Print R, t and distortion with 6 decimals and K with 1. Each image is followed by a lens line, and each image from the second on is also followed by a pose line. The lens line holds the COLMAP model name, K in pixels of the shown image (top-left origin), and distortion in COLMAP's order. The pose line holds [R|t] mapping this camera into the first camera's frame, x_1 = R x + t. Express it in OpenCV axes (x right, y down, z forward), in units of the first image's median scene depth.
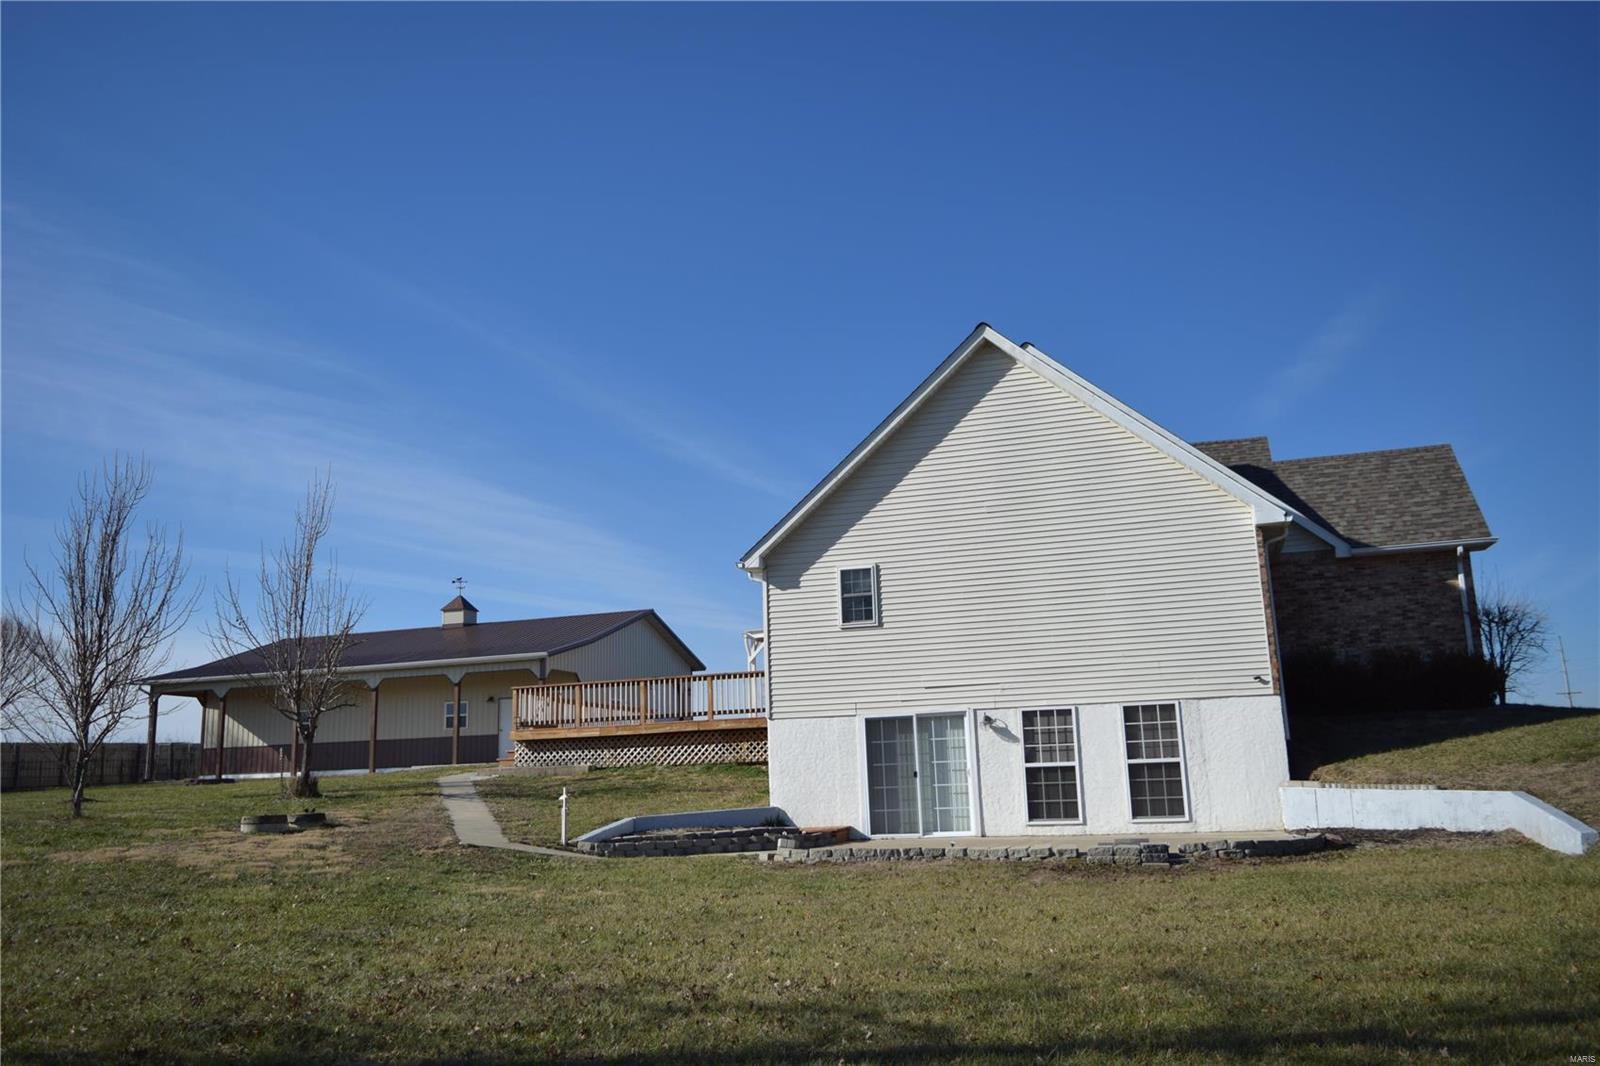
lens RADIAL K [[1243.1, 0, 800.0], [0, 1243.1, 533.0], [0, 0, 1]] dist [-0.012869, -0.003063]
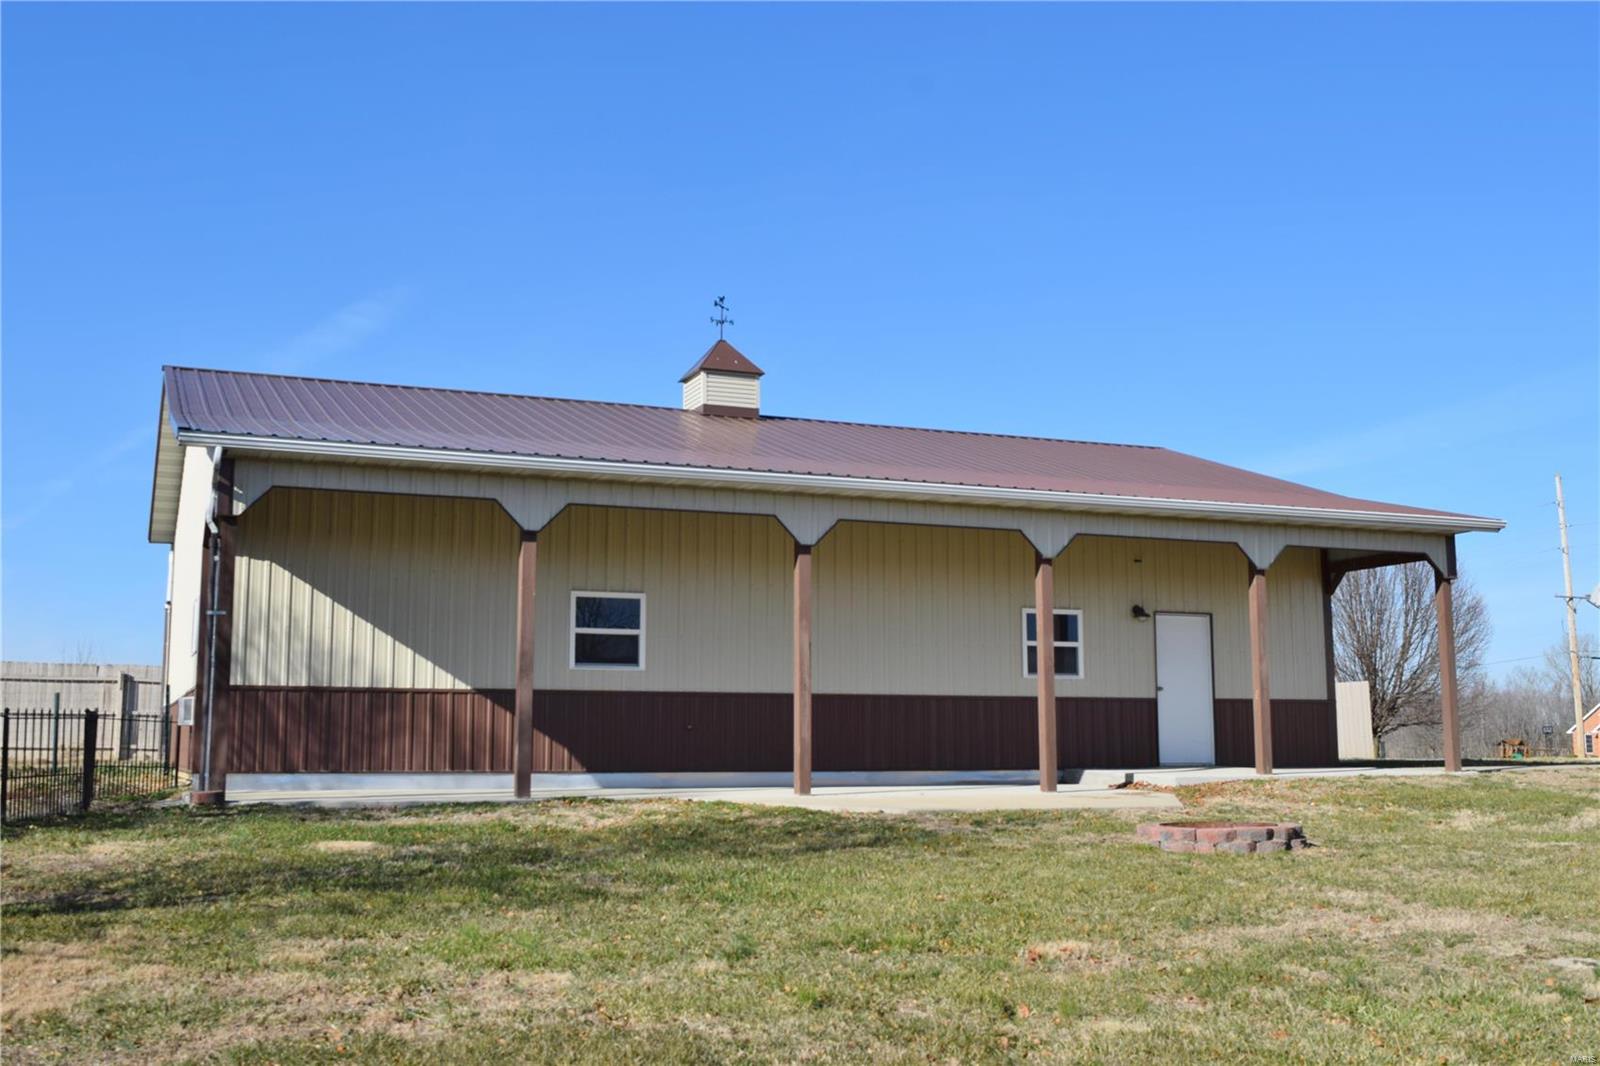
lens RADIAL K [[1642.7, 0, 800.0], [0, 1642.7, 533.0], [0, 0, 1]] dist [-0.010238, -0.008829]
pose [[0.763673, 0.117017, 0.634910, -0.675412], [-0.152437, 0.988312, 0.001202, 0.124192], [-0.627349, -0.097702, 0.772585, 0.654067]]
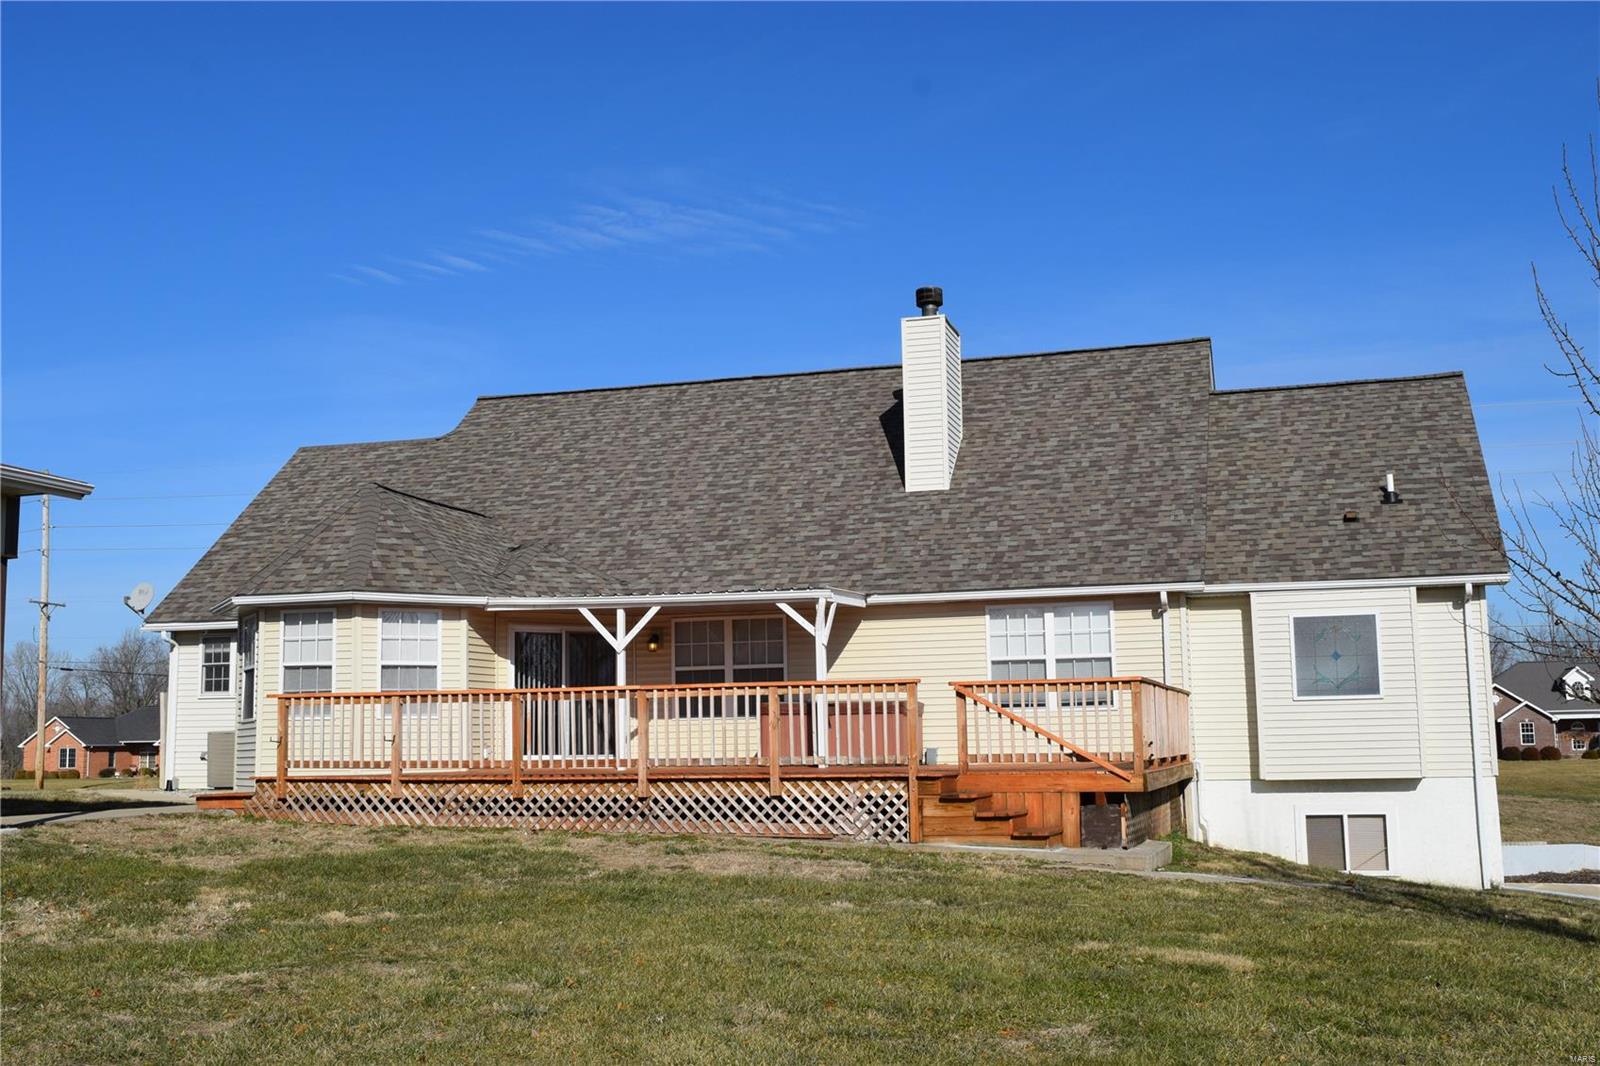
lens RADIAL K [[1748.6, 0, 800.0], [0, 1748.6, 533.0], [0, 0, 1]] dist [-0.004995, 0.009212]
pose [[0.016516, 0.158516, 0.987218, -0.583064], [-0.187406, 0.970345, -0.152672, 0.128447], [-0.982144, -0.182489, 0.045733, 0.724996]]
